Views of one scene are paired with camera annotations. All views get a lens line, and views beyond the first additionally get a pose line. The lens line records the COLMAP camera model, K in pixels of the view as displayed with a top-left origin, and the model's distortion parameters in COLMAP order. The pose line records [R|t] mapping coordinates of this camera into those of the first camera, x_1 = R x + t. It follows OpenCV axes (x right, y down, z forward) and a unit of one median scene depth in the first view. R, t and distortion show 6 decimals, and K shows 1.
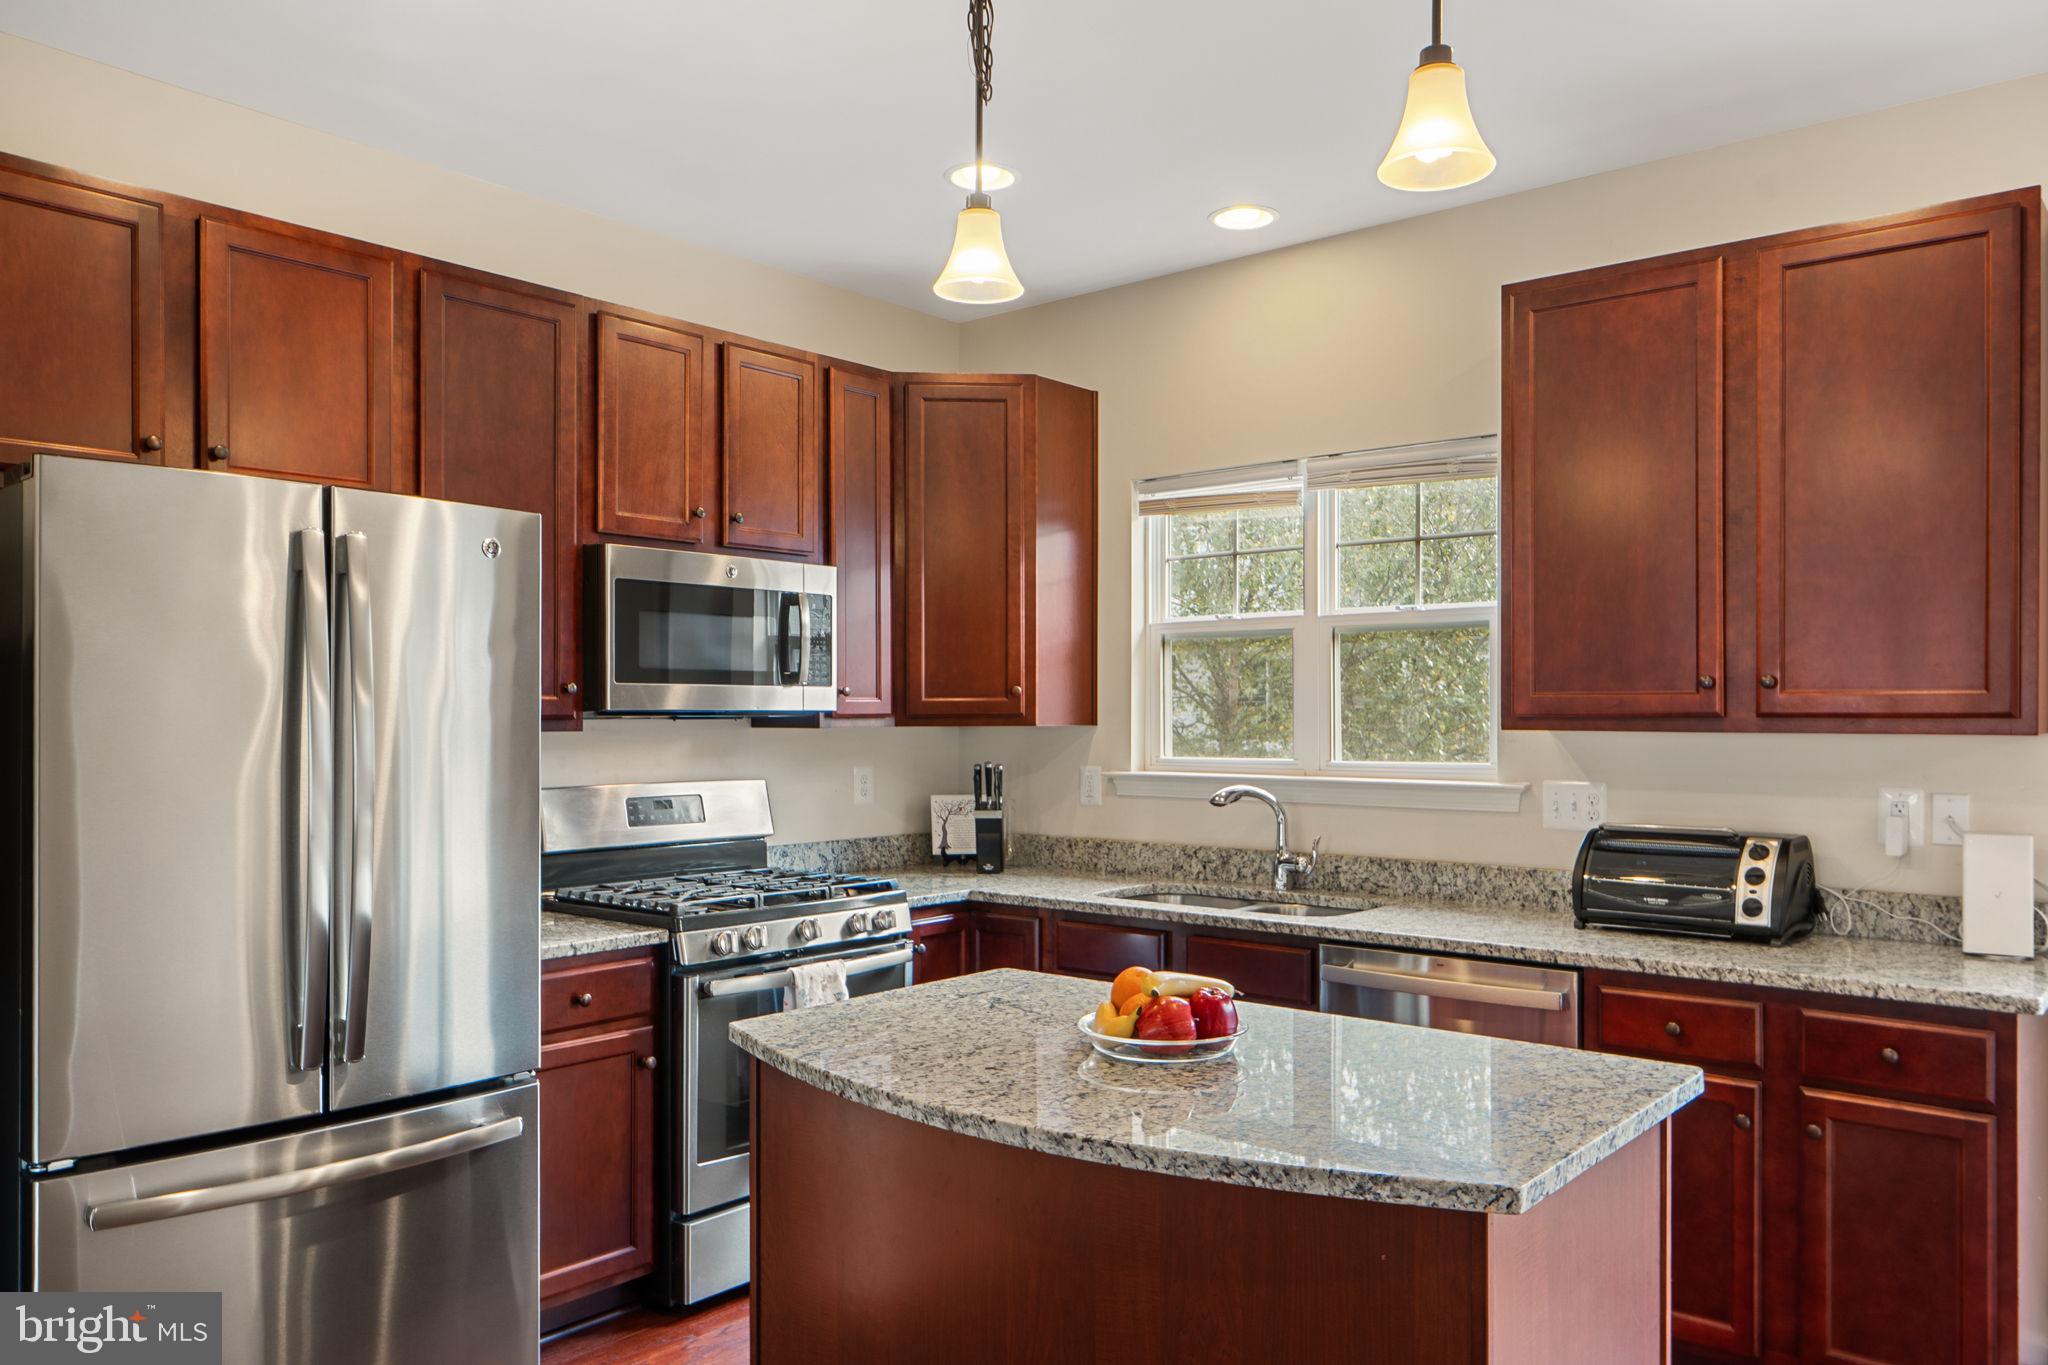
lens RADIAL K [[1480.2, 0, 1046.8], [0, 1480.2, 708.9], [0, 0, 1]] dist [0.002334, 0.002422]
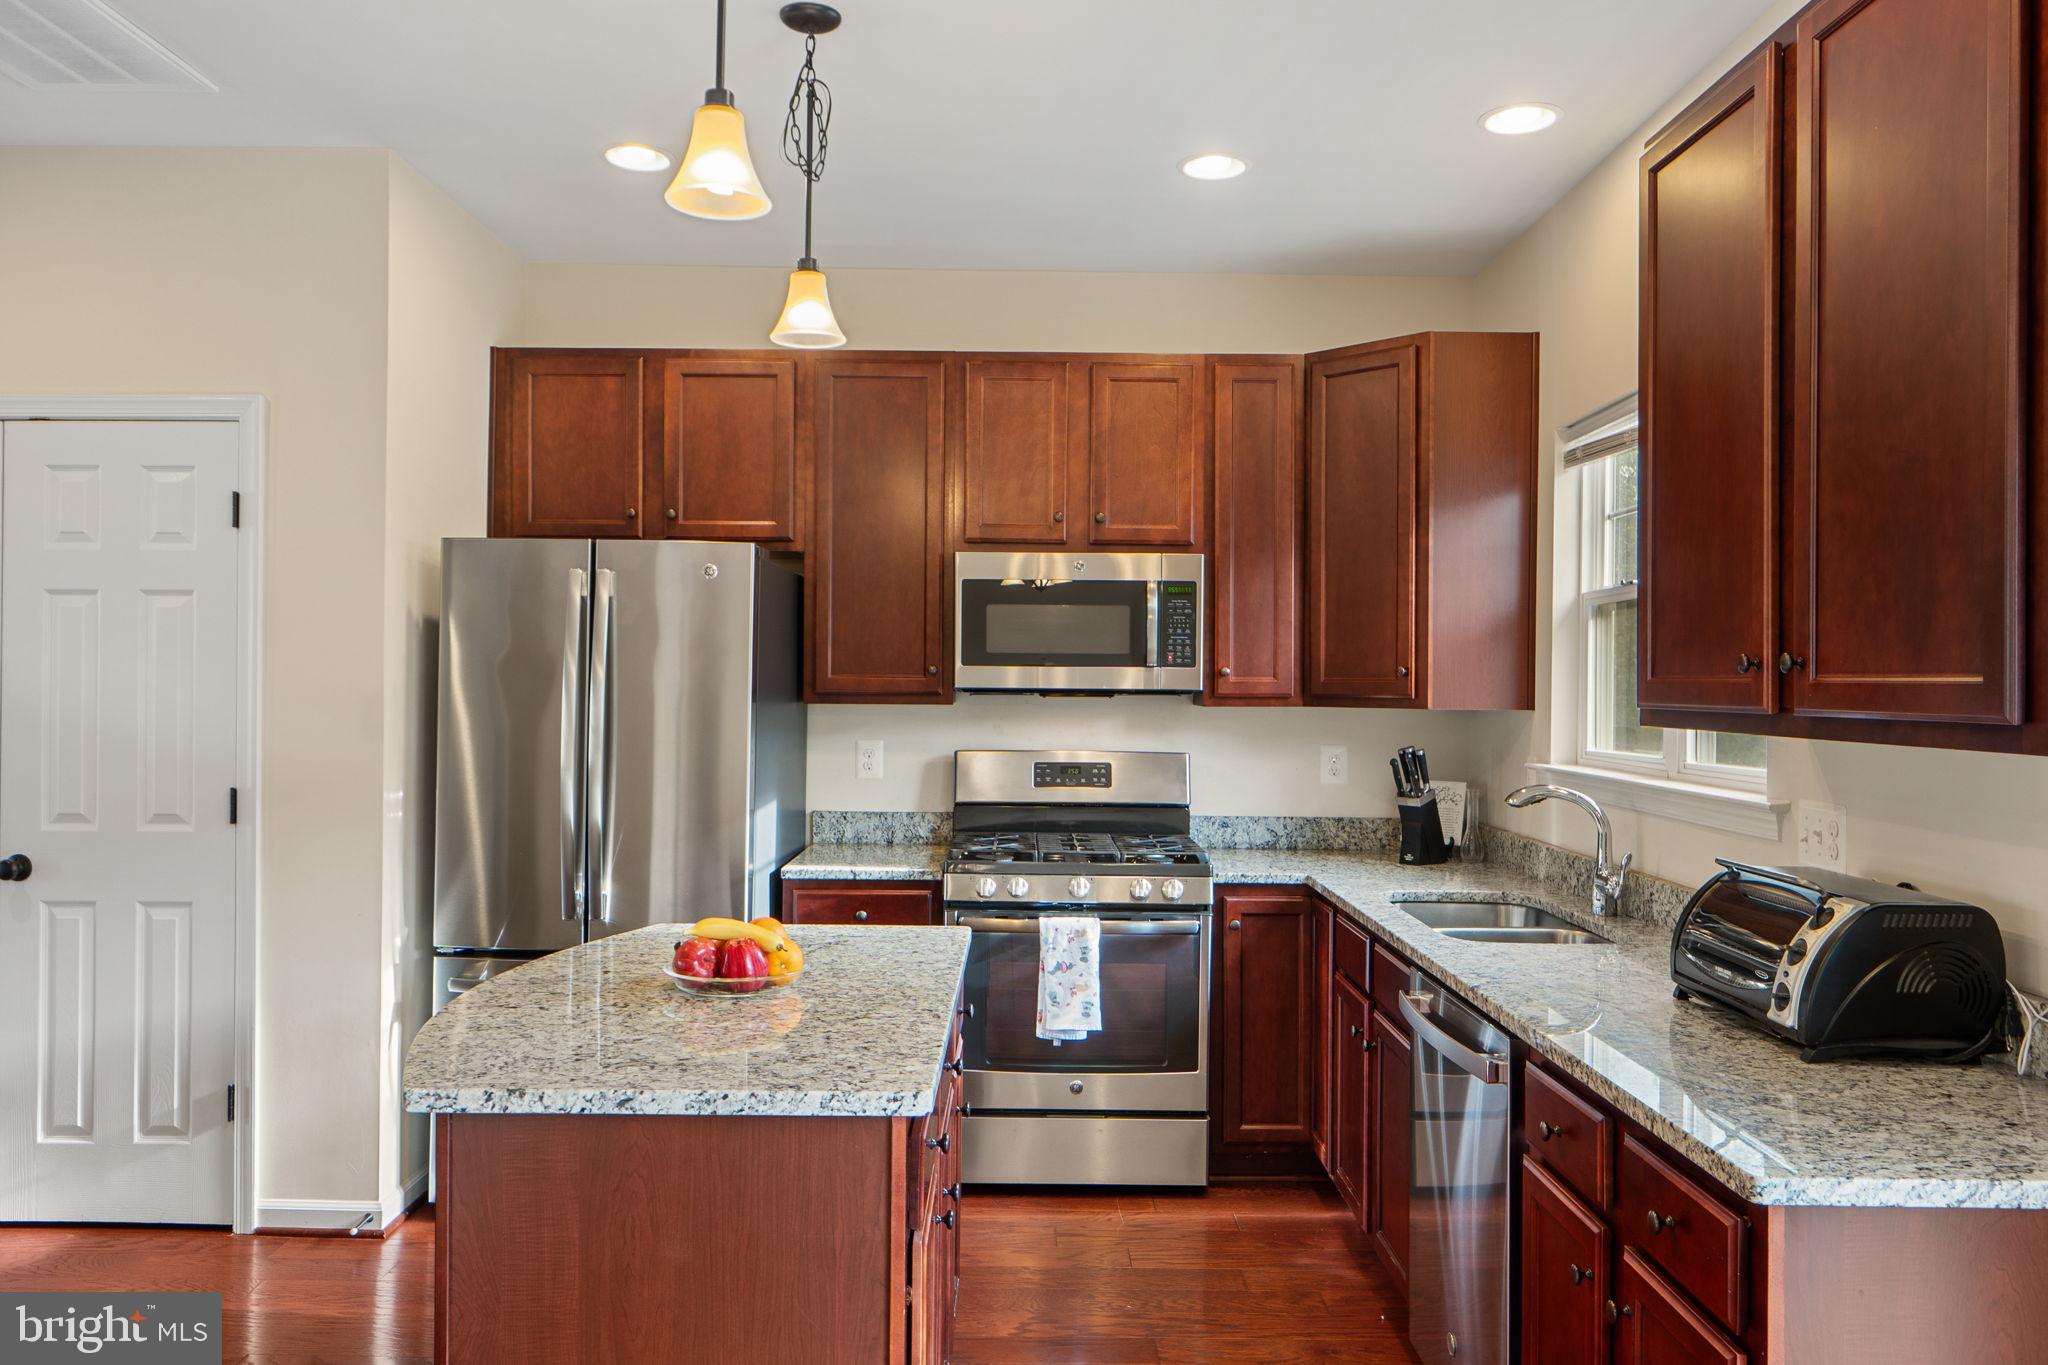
lens RADIAL K [[1480.2, 0, 1046.8], [0, 1480.2, 708.9], [0, 0, 1]] dist [0.002334, 0.002422]
pose [[0.638748, 0.020298, -0.769148, 0.619262], [-0.007135, 0.999765, 0.020460, -0.007084], [0.769383, -0.007581, 0.638743, 0.246614]]
